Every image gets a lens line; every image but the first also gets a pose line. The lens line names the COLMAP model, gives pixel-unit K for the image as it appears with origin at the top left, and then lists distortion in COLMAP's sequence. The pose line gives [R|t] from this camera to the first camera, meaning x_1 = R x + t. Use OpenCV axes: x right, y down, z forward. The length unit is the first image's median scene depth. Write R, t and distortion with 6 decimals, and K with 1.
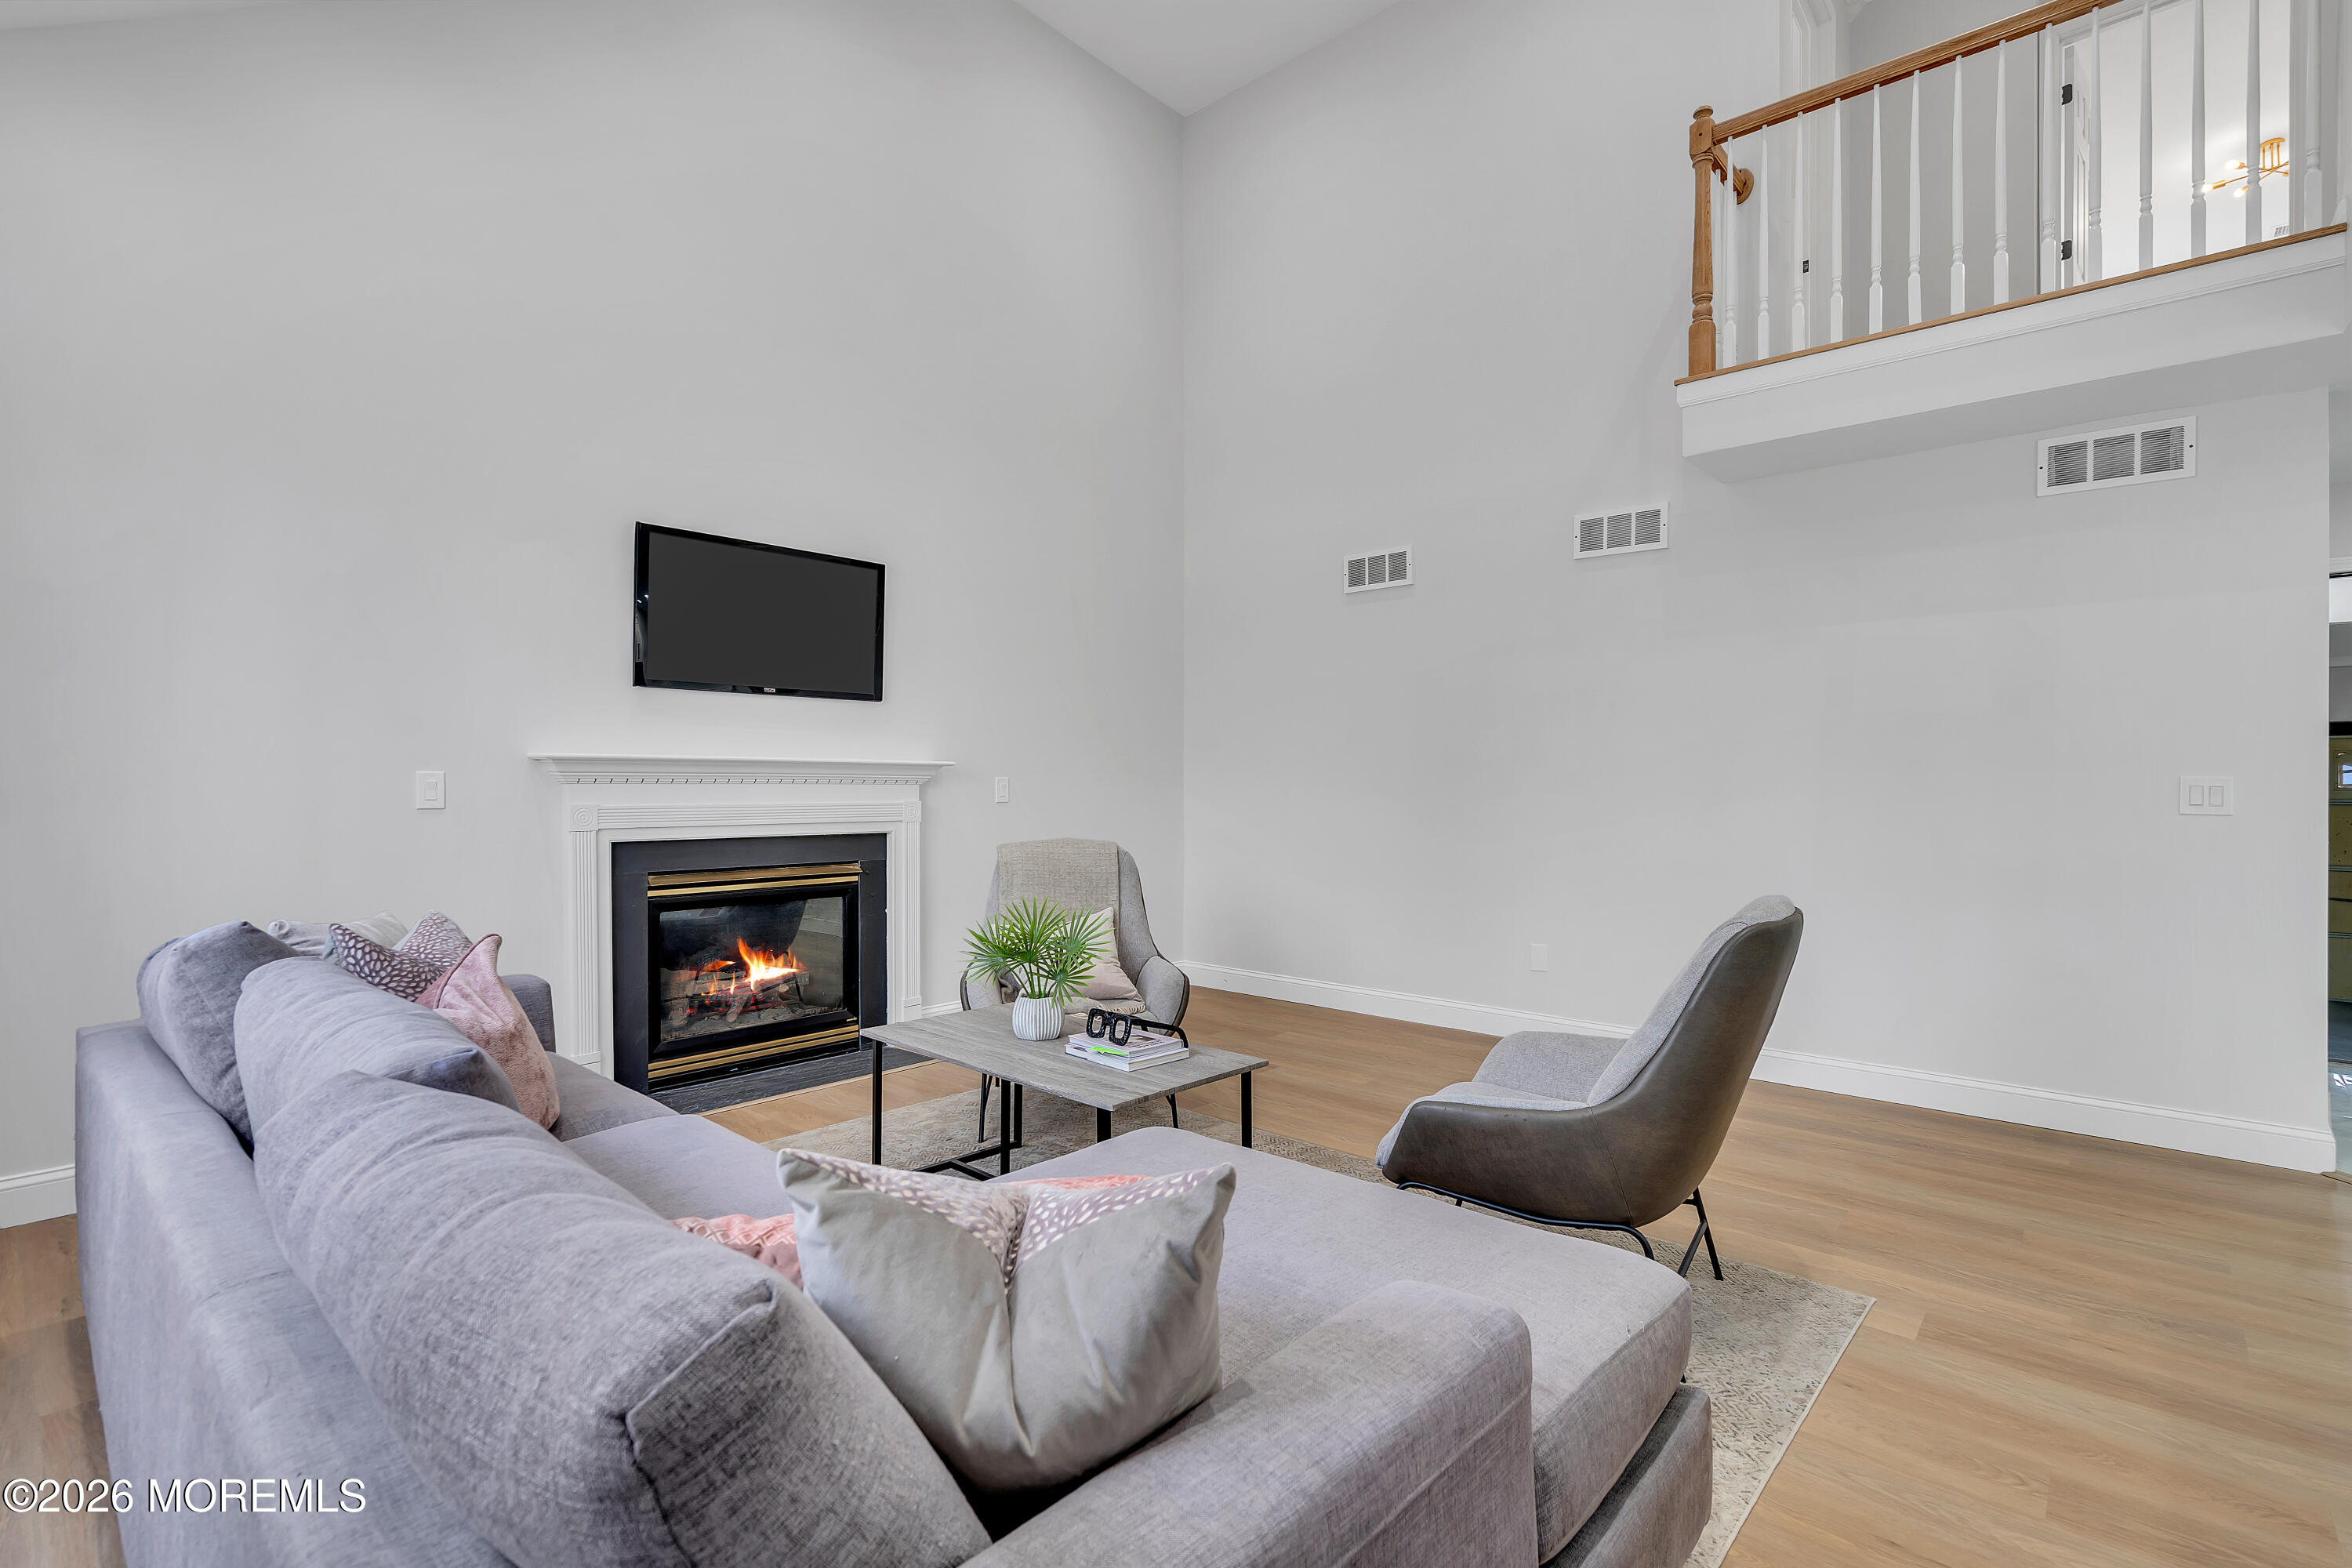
lens RADIAL K [[1077.8, 0, 1176.0], [0, 1077.8, 784.0], [0, 0, 1]] dist [-0.000150, 0.000195]
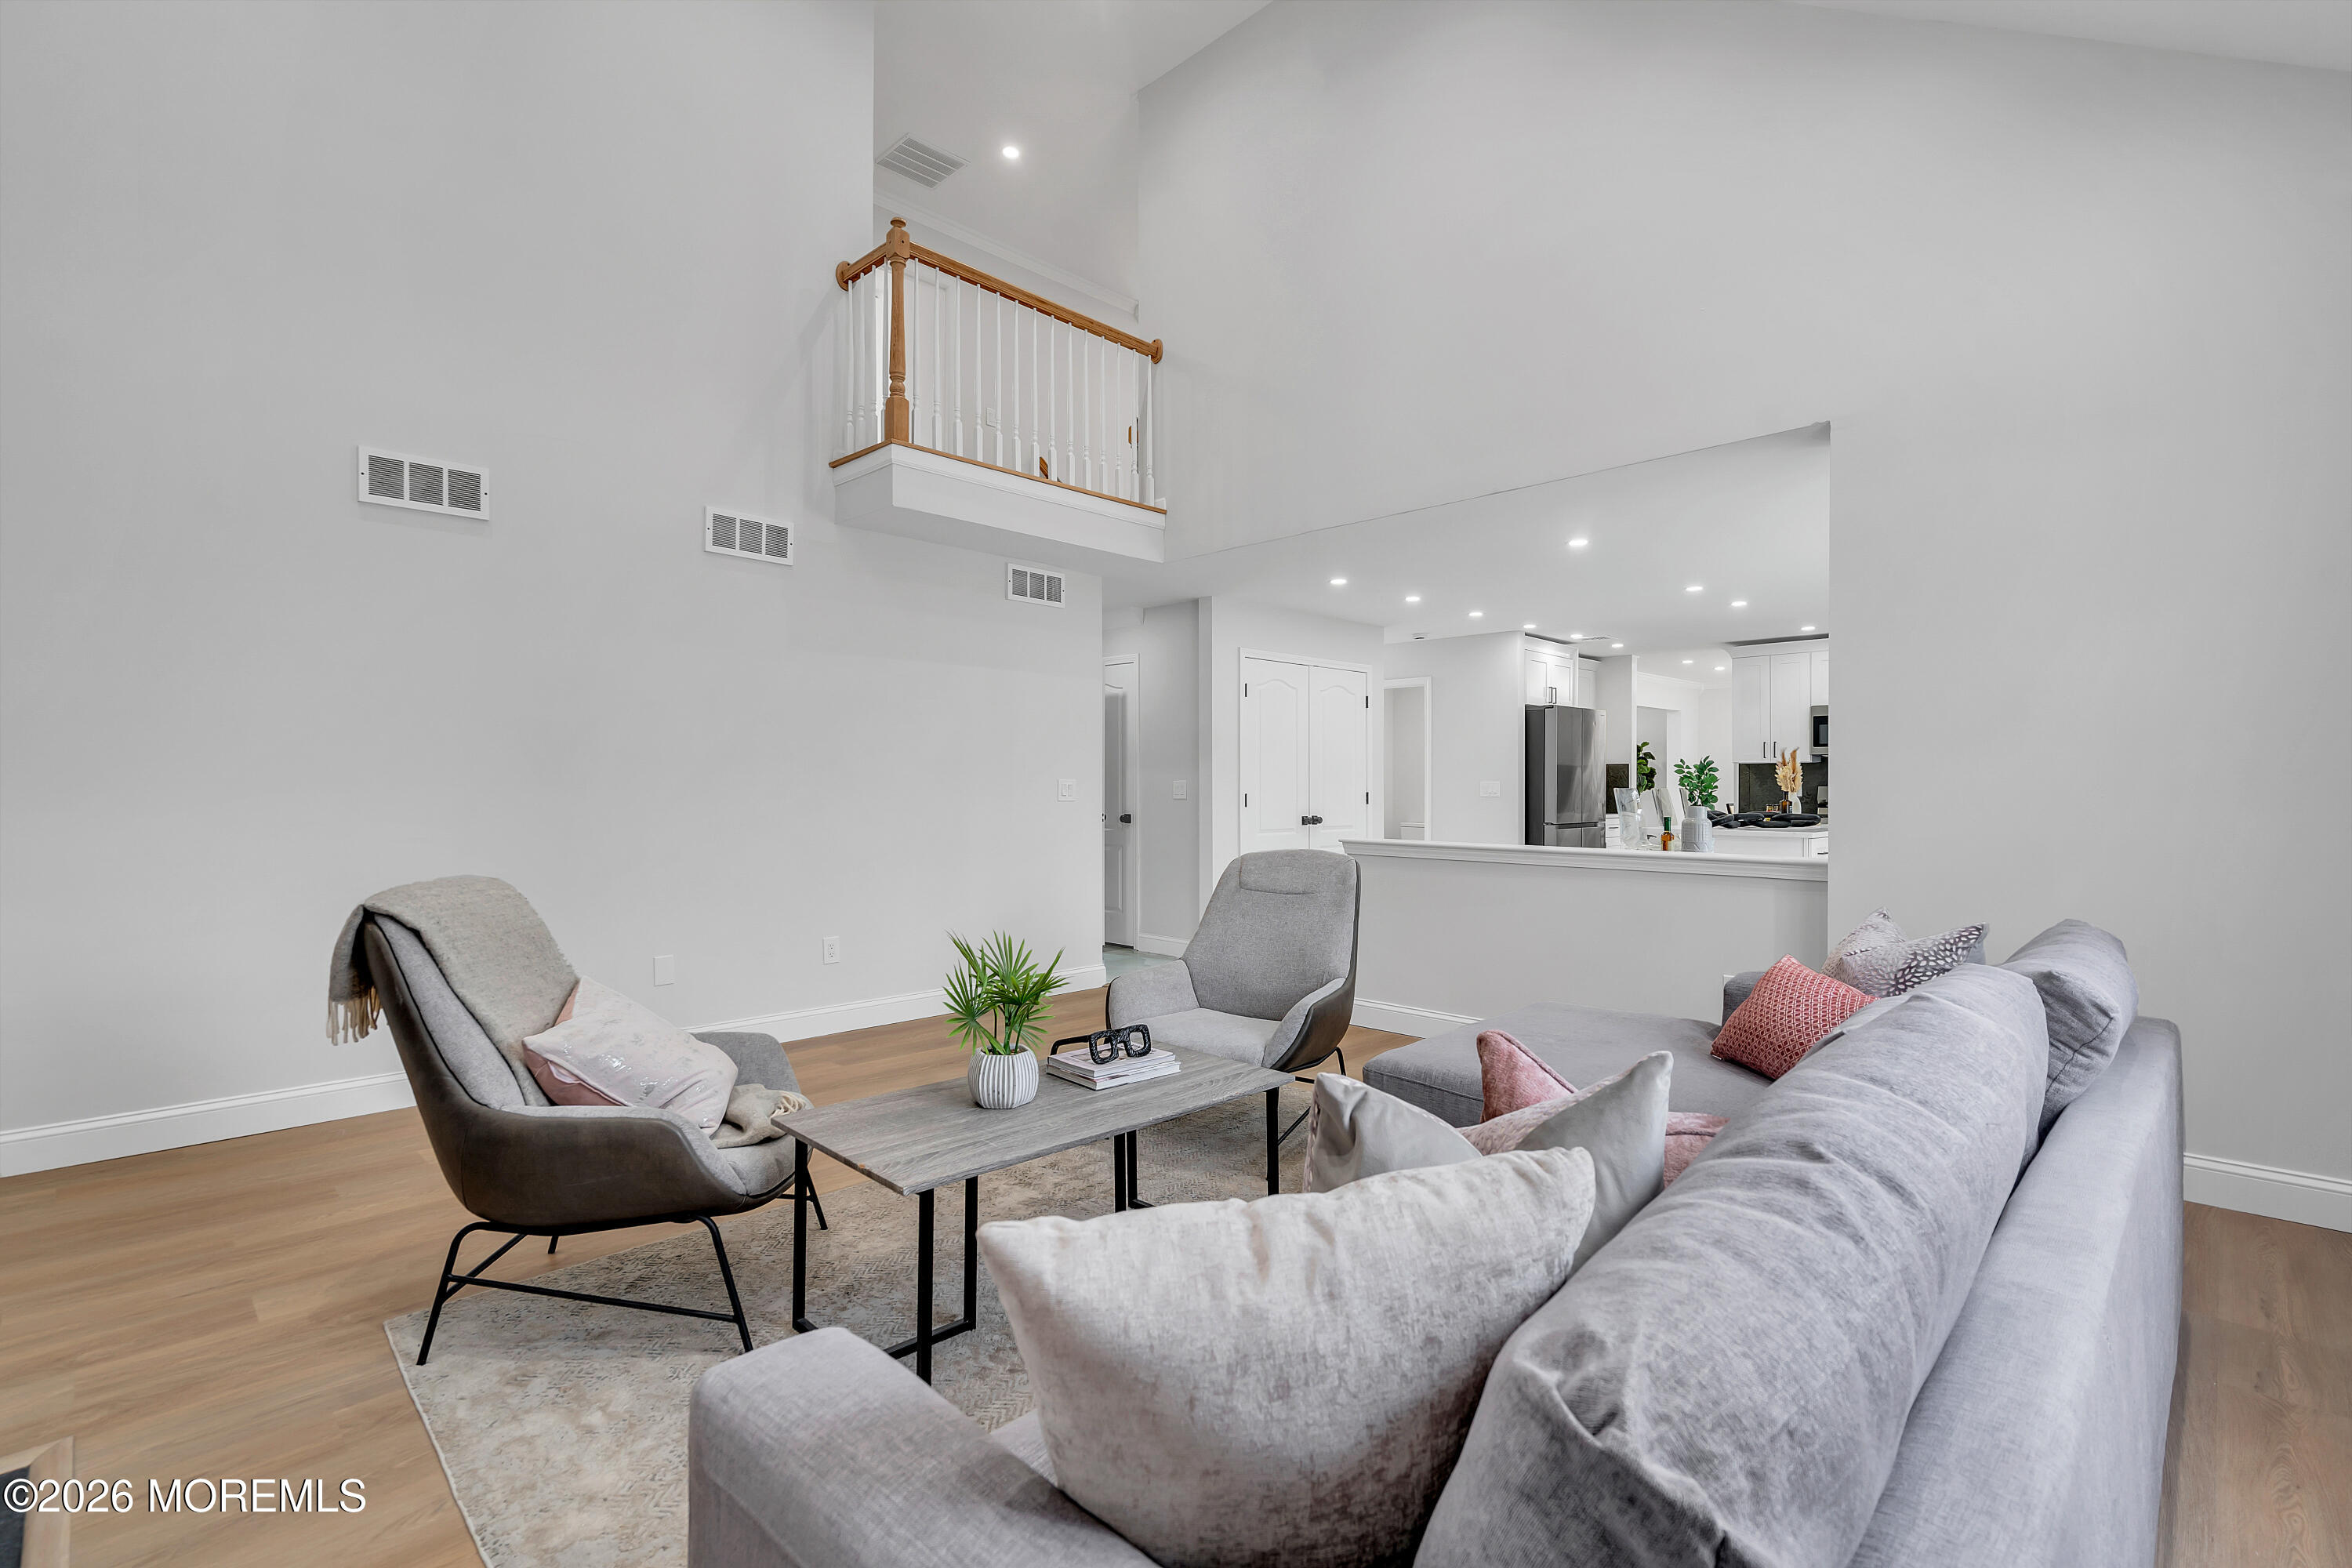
lens RADIAL K [[1077.8, 0, 1176.0], [0, 1077.8, 784.0], [0, 0, 1]] dist [-0.000150, 0.000195]
pose [[0.047477, 0.001640, 0.998871, -0.752705], [-0.001489, 0.999998, -0.001571, 0.002111], [-0.998871, -0.001413, 0.047479, 0.692790]]
